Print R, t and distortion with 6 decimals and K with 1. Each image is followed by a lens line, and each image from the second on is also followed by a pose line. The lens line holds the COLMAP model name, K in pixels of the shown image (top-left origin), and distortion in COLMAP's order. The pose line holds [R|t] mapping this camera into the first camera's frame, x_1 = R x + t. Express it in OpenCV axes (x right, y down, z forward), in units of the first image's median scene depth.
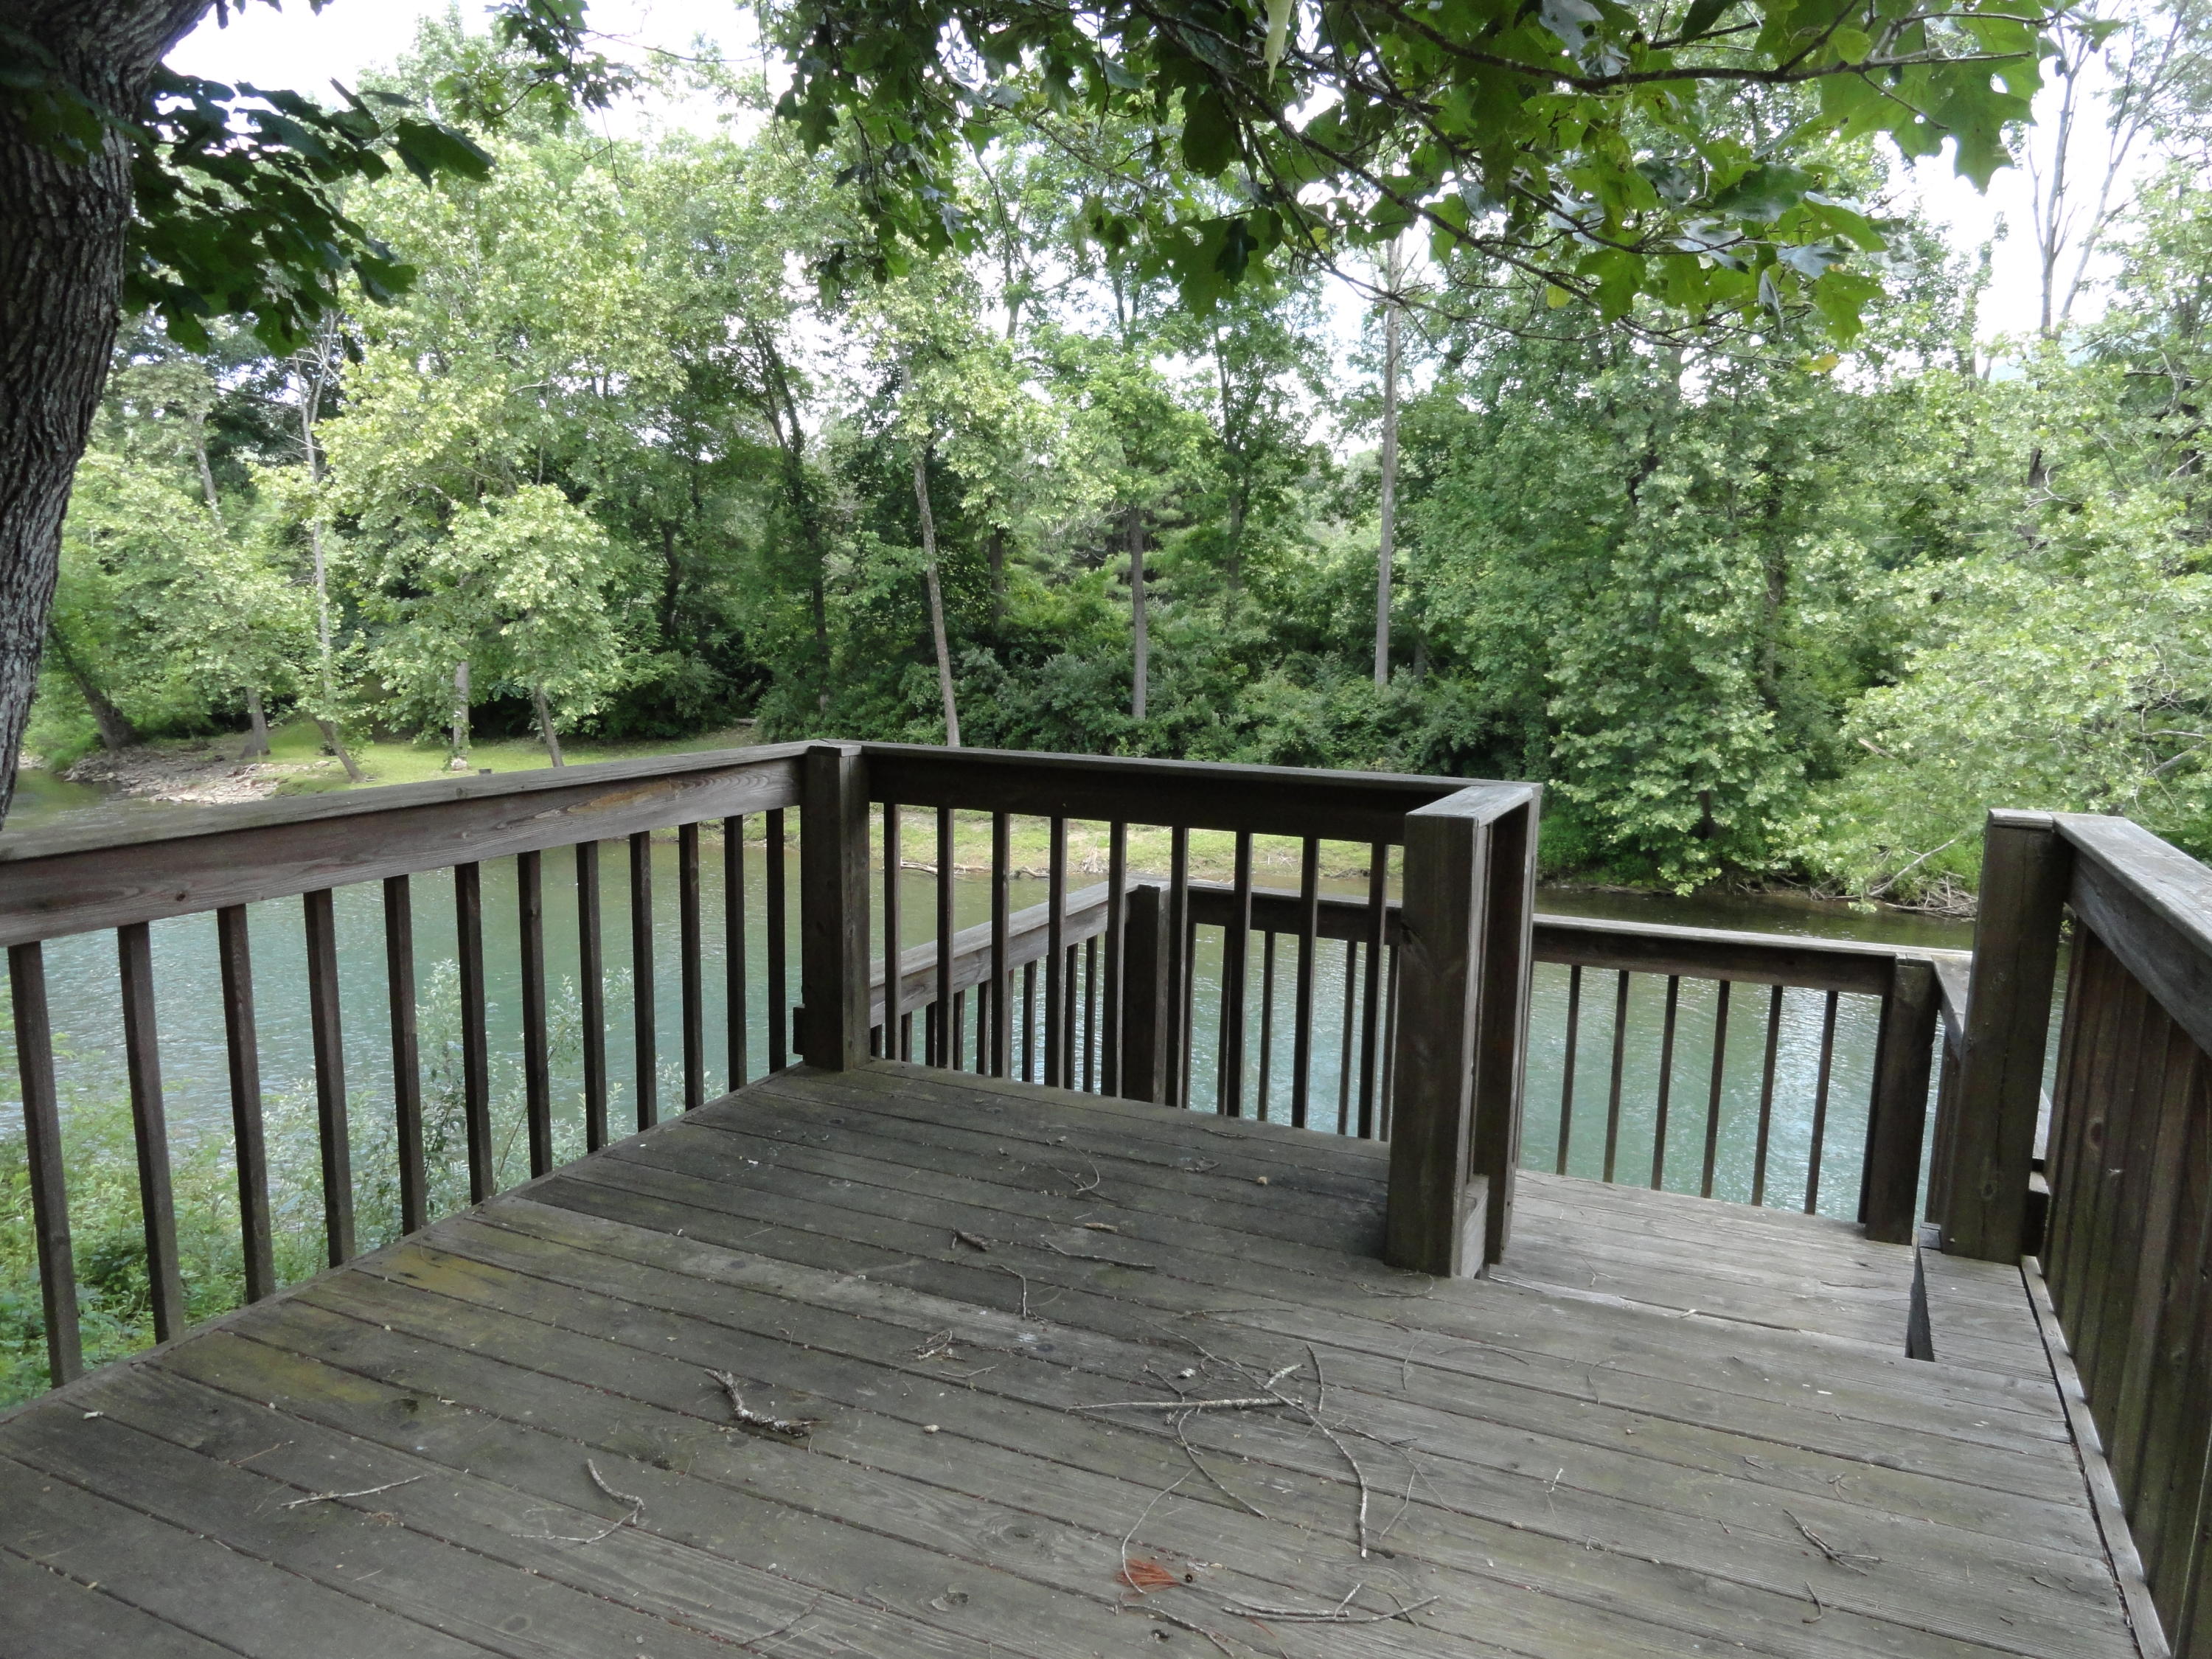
lens RADIAL K [[1486.6, 0, 1110.9], [0, 1486.6, 867.1], [0, 0, 1]] dist [-0.021570, 0.001411]
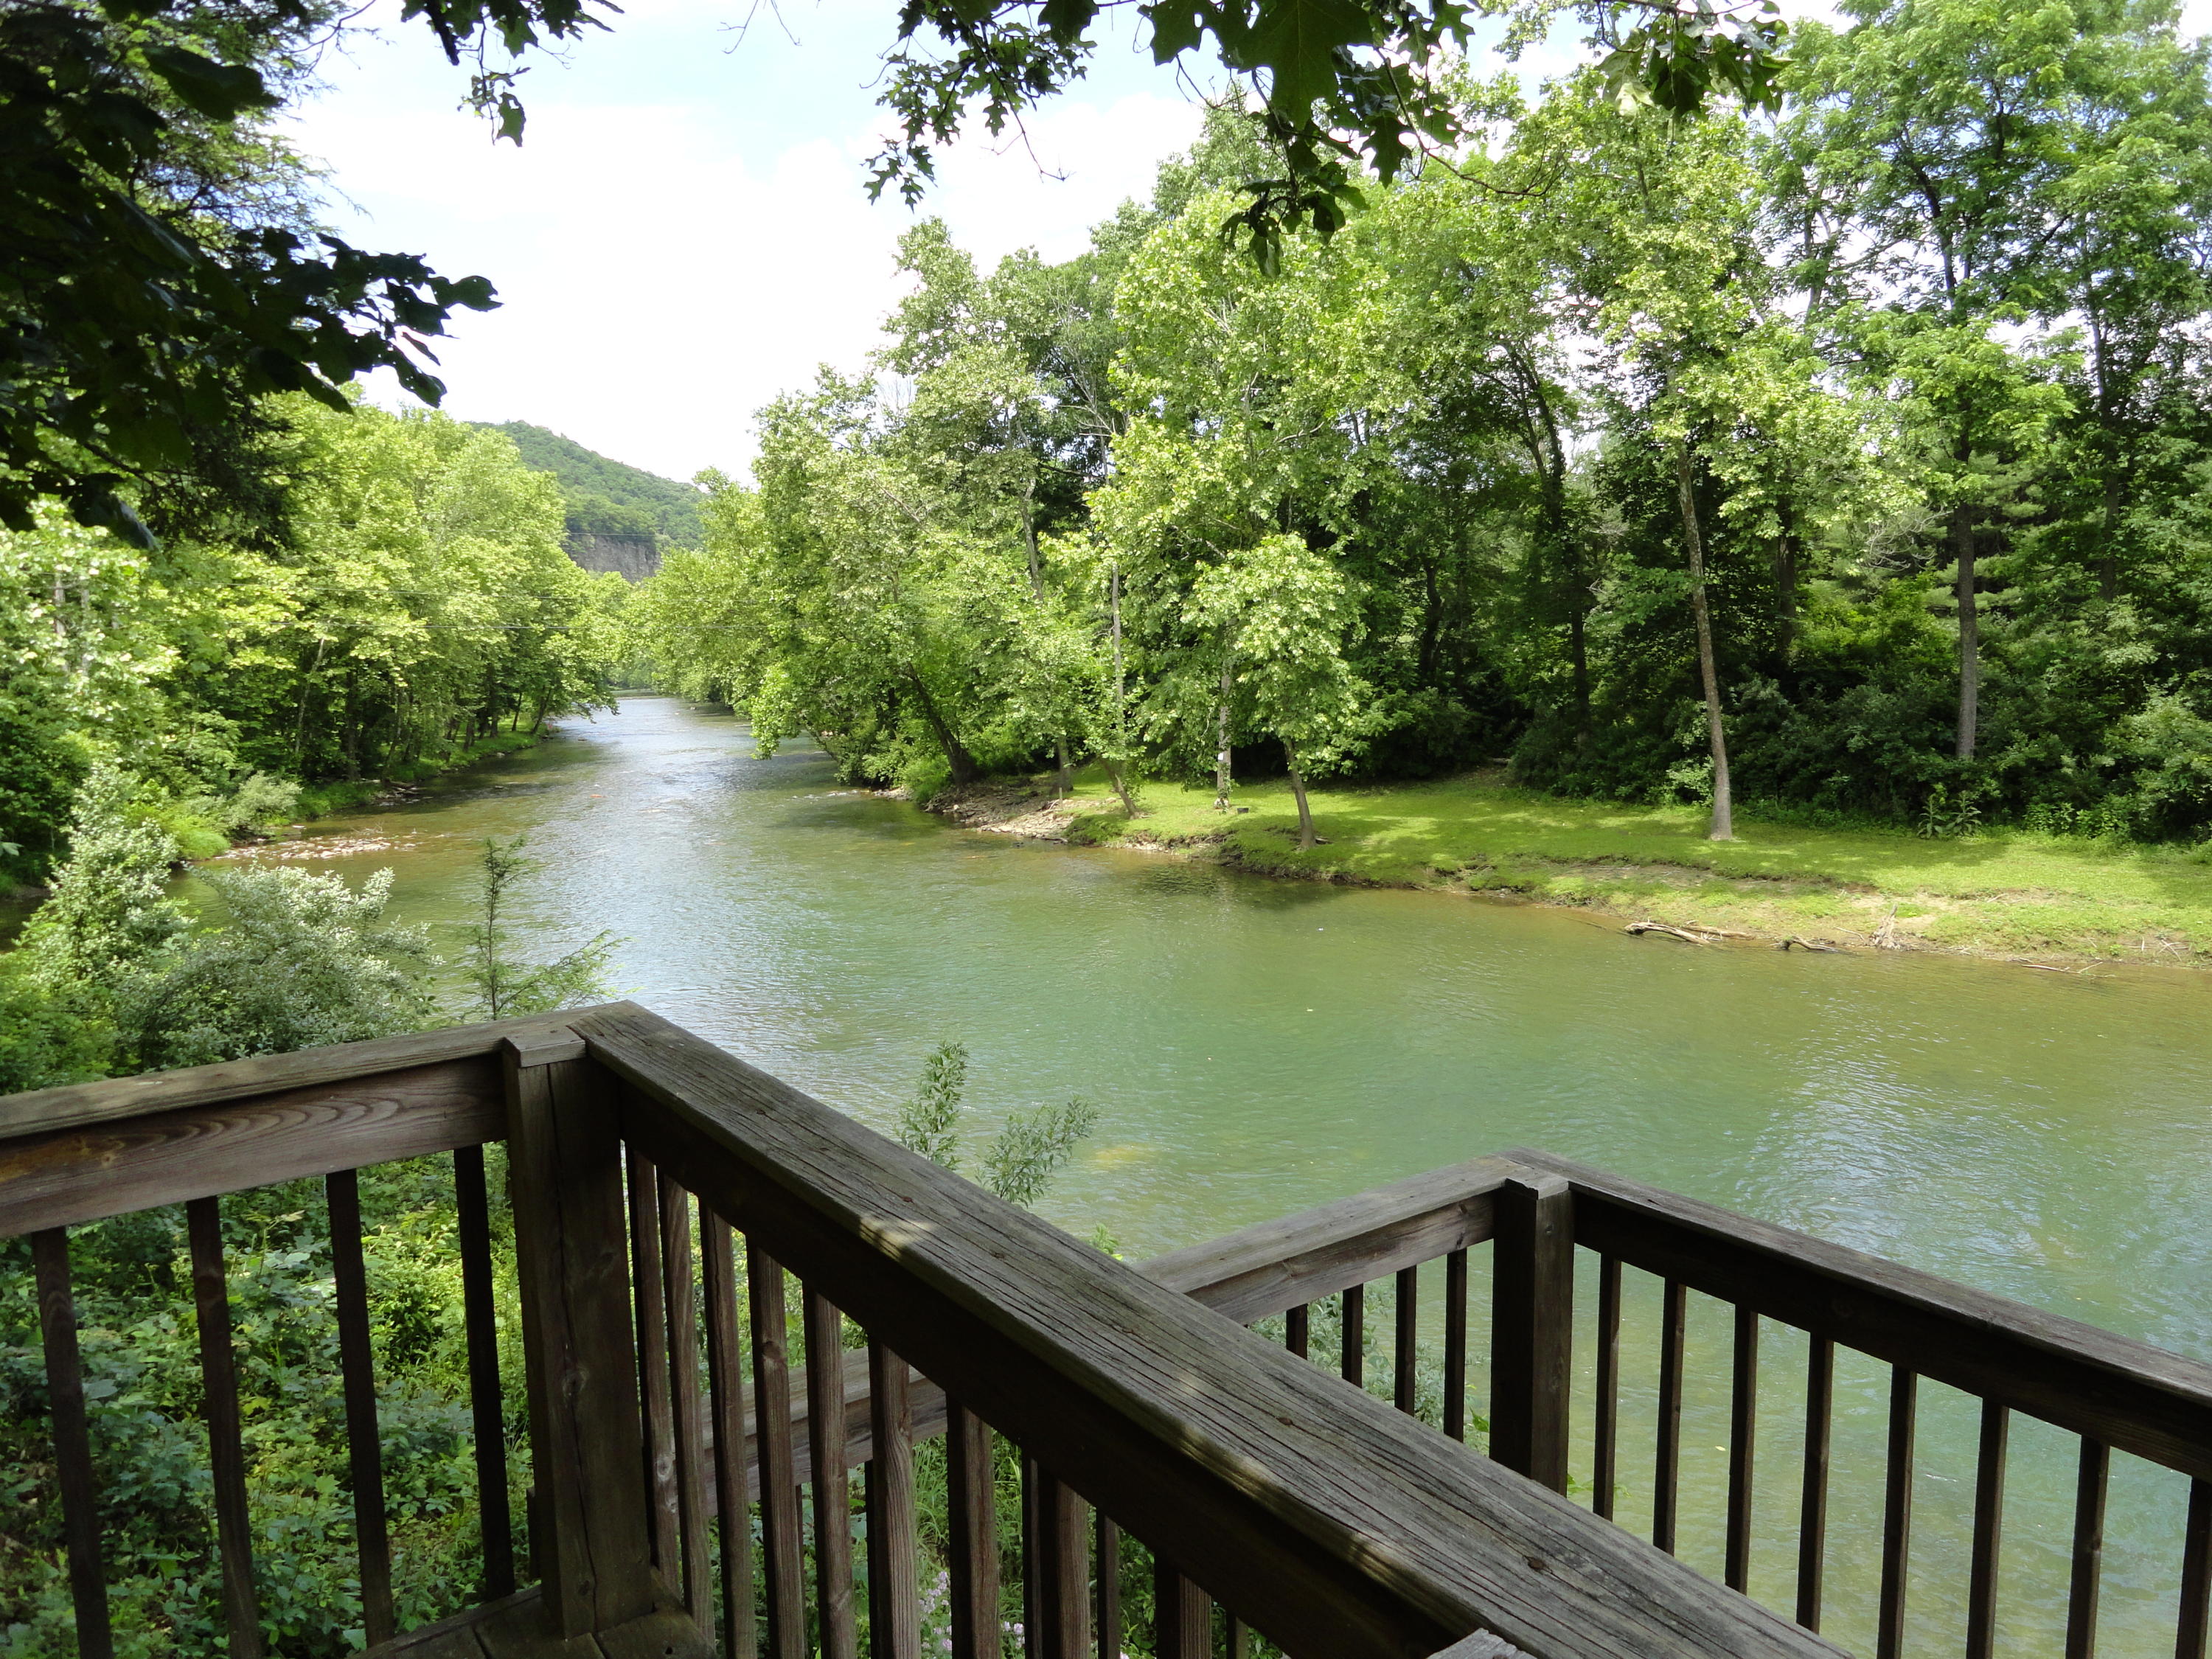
lens RADIAL K [[1486.6, 0, 1110.9], [0, 1486.6, 867.1], [0, 0, 1]] dist [-0.021570, 0.001411]
pose [[0.862691, 0.034005, -0.504587, 0.026439], [-0.042948, 0.999059, -0.006100, -0.015426], [0.503905, 0.026934, 0.863339, 0.054899]]
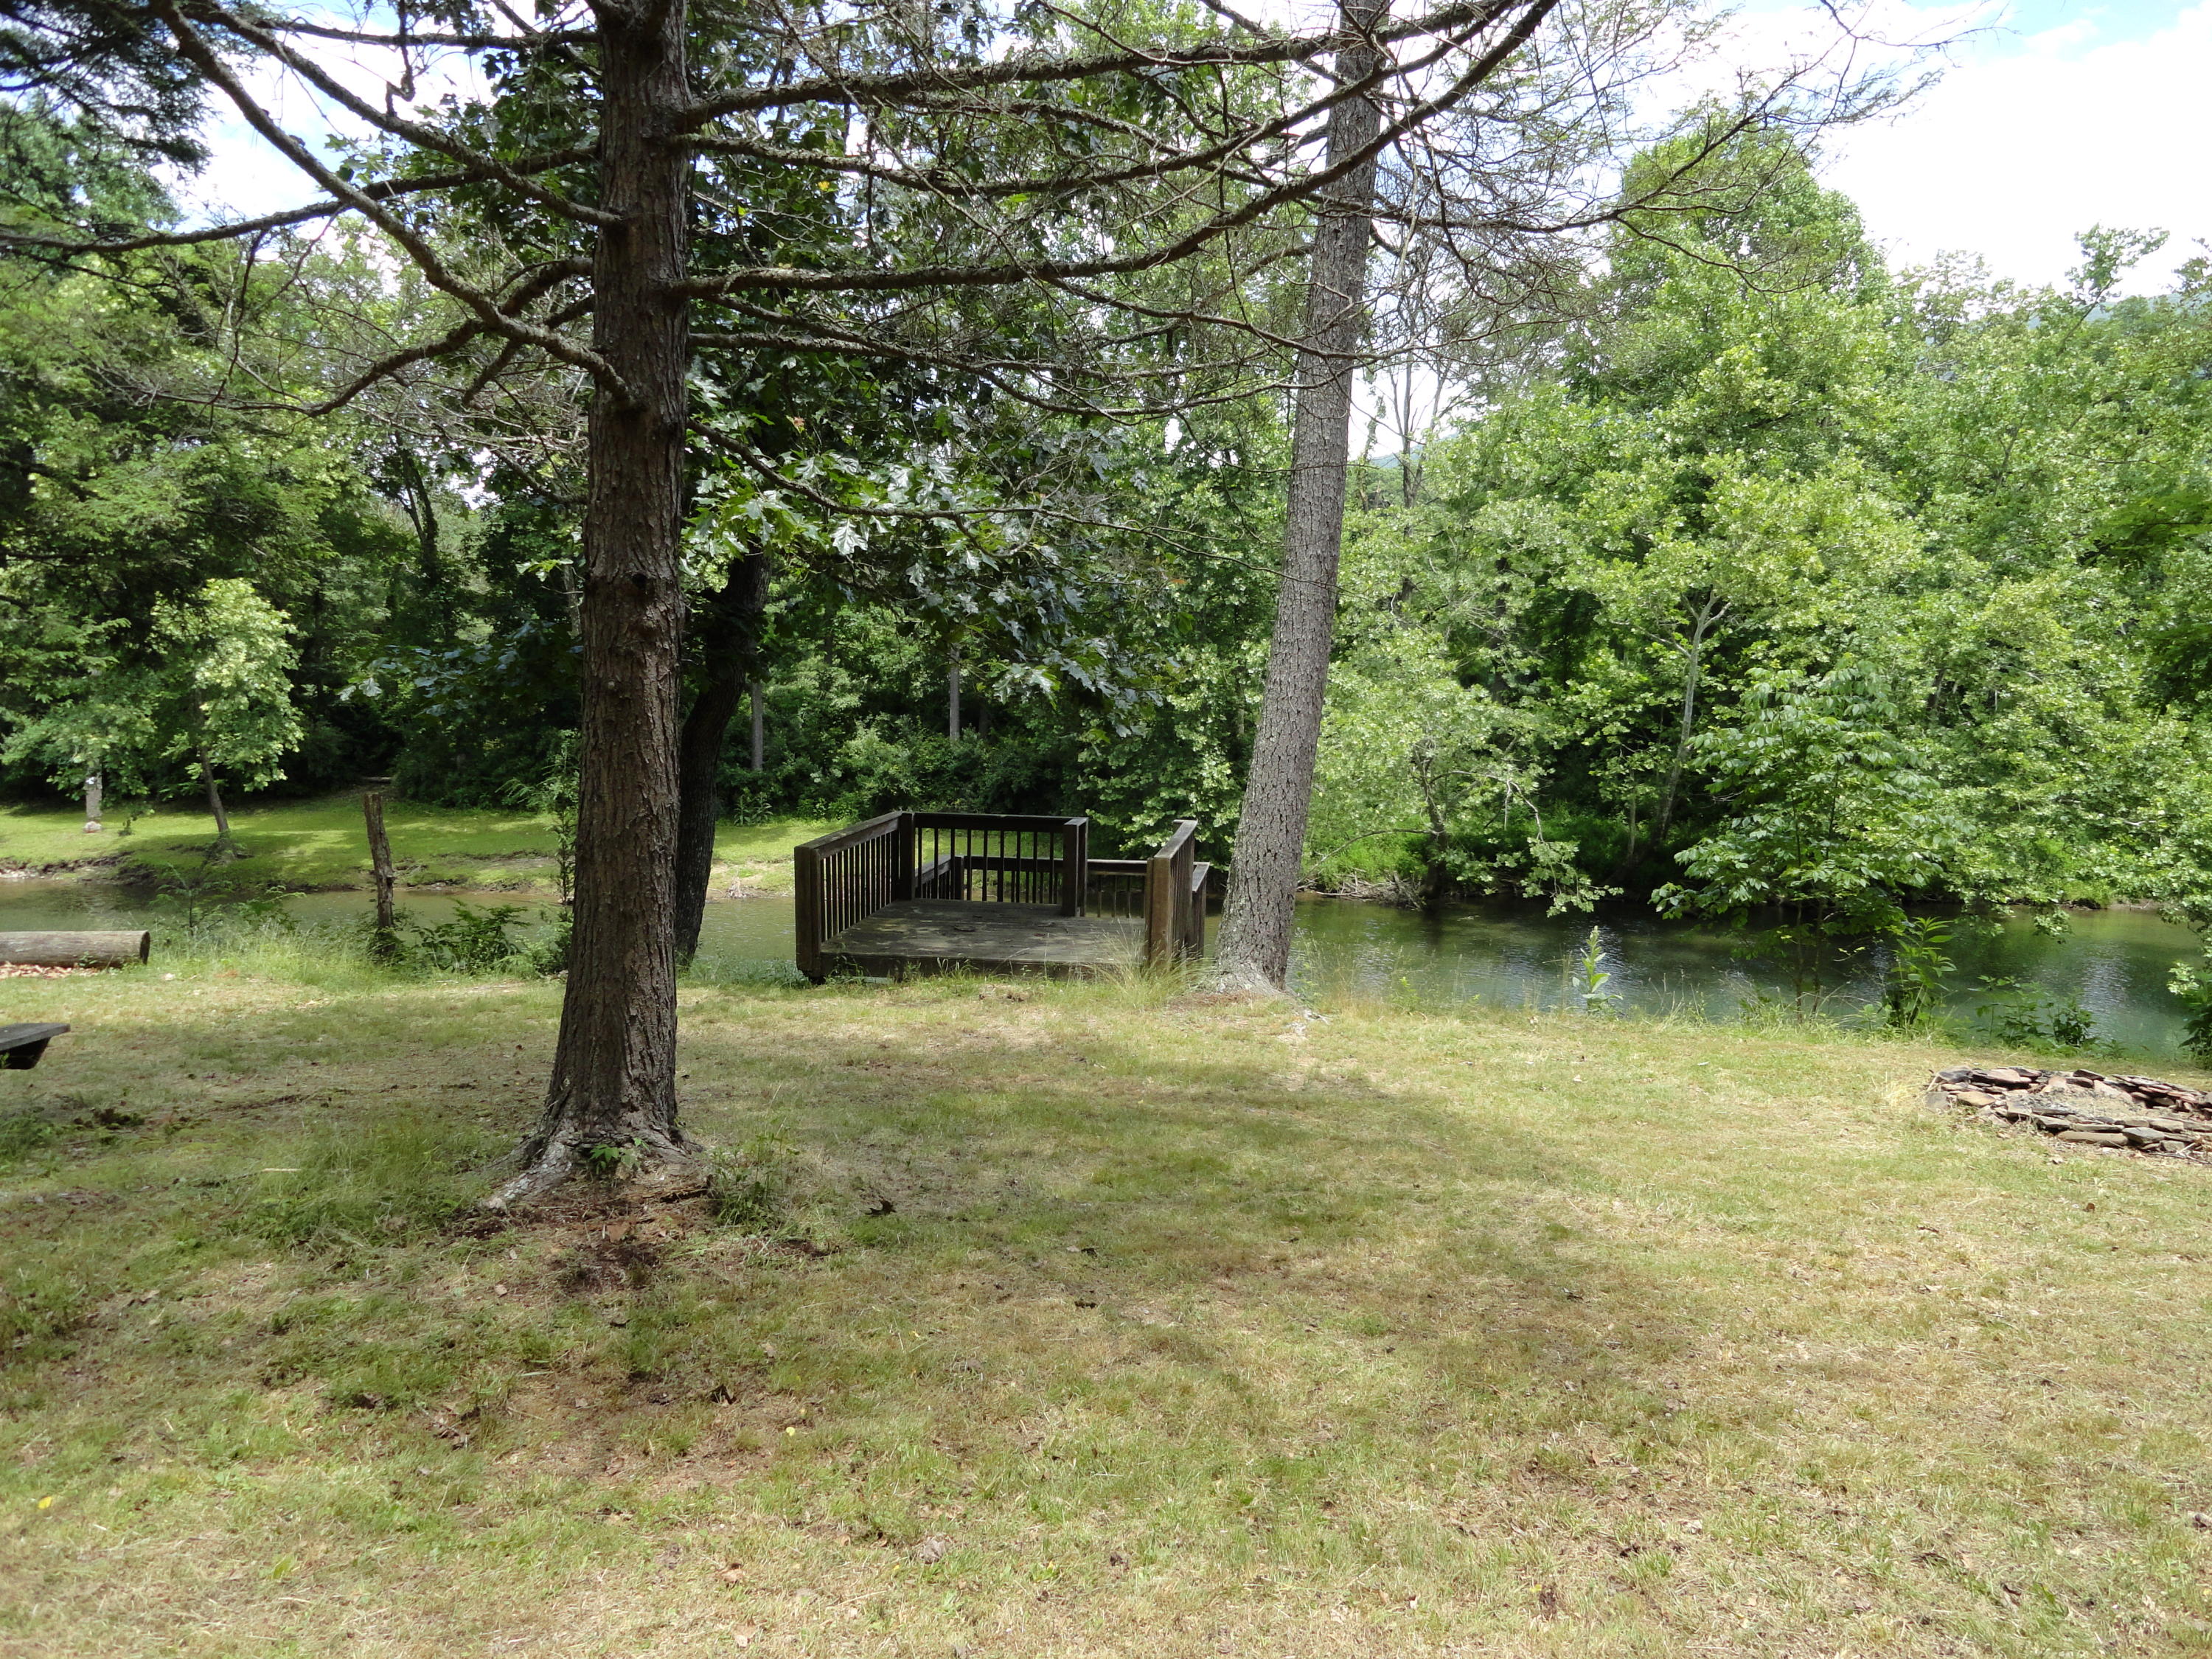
lens RADIAL K [[1486.6, 0, 1110.9], [0, 1486.6, 867.1], [0, 0, 1]] dist [-0.021570, 0.001411]
pose [[0.955406, -0.039384, 0.292656, -0.062925], [0.046219, 0.998795, -0.016475, 0.010756], [-0.291655, 0.029266, 0.956076, -0.235856]]
